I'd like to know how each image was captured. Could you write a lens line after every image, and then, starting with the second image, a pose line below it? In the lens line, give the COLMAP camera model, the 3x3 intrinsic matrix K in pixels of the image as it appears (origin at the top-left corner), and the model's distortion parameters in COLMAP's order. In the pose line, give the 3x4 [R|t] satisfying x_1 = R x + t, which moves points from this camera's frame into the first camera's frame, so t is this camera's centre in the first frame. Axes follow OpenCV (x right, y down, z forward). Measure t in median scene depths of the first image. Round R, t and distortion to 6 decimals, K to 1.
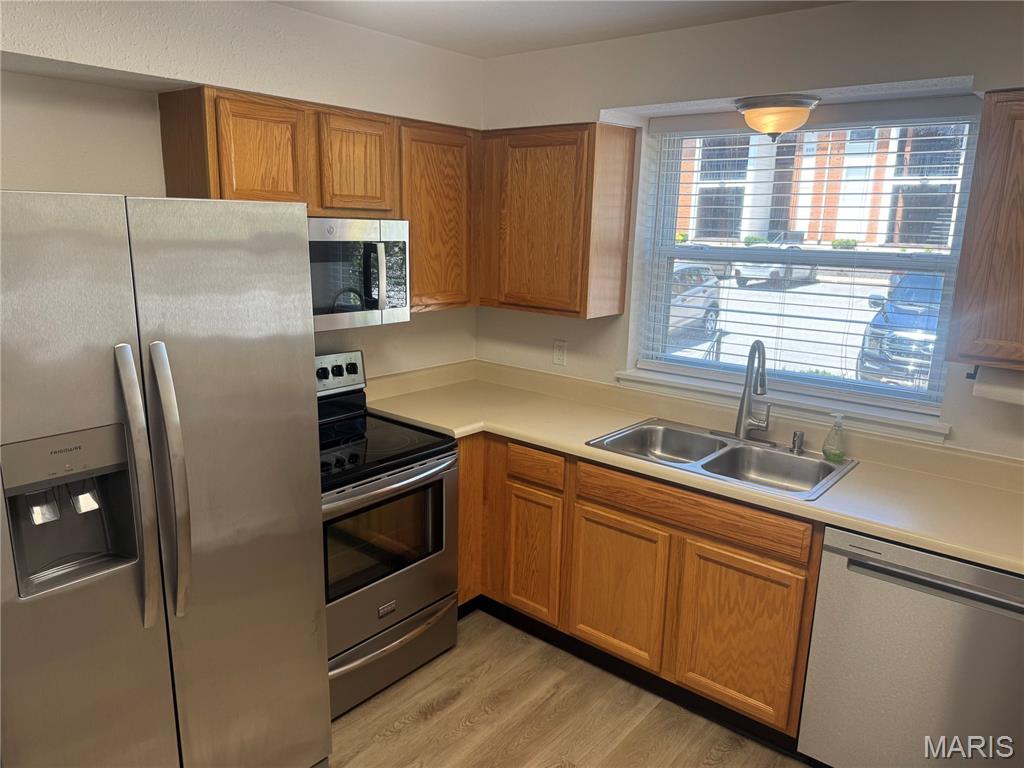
lens RADIAL K [[720.9, 0, 512.0], [0, 720.9, 384.0], [0, 0, 1]] dist [0.136935, -0.236764]
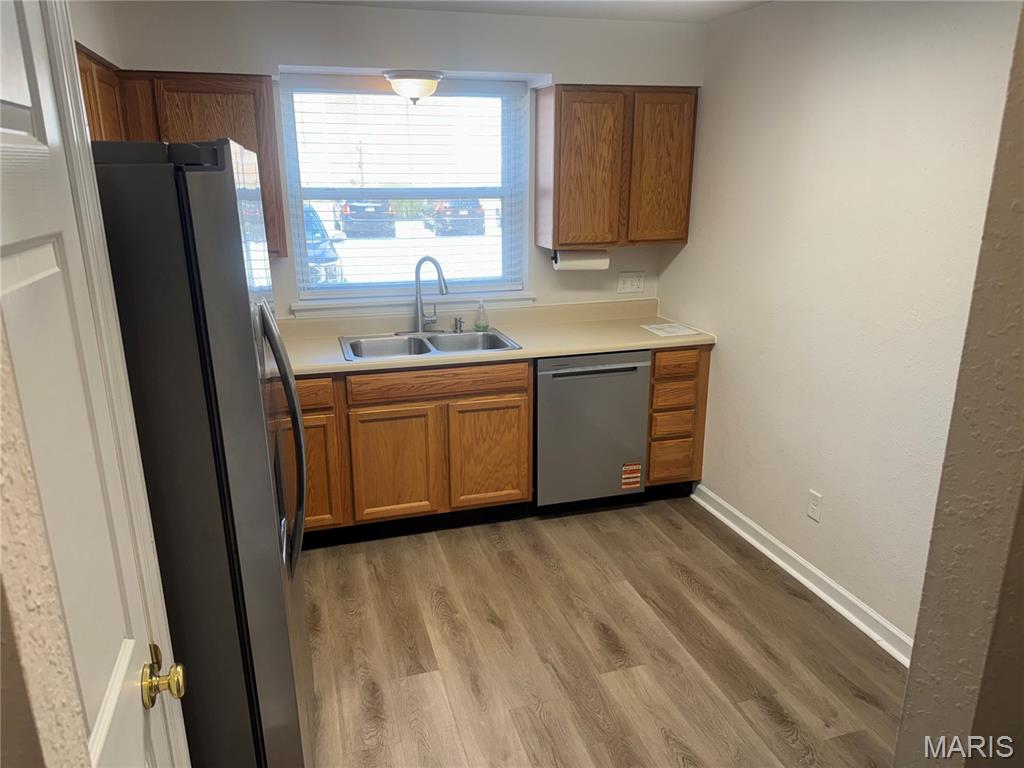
lens RADIAL K [[720.9, 0, 512.0], [0, 720.9, 384.0], [0, 0, 1]] dist [0.136935, -0.236764]
pose [[0.559250, -0.256426, 0.788343, -0.725613], [0.198208, 0.964737, 0.173194, -0.033436], [-0.804955, 0.059397, 0.590355, 0.095014]]
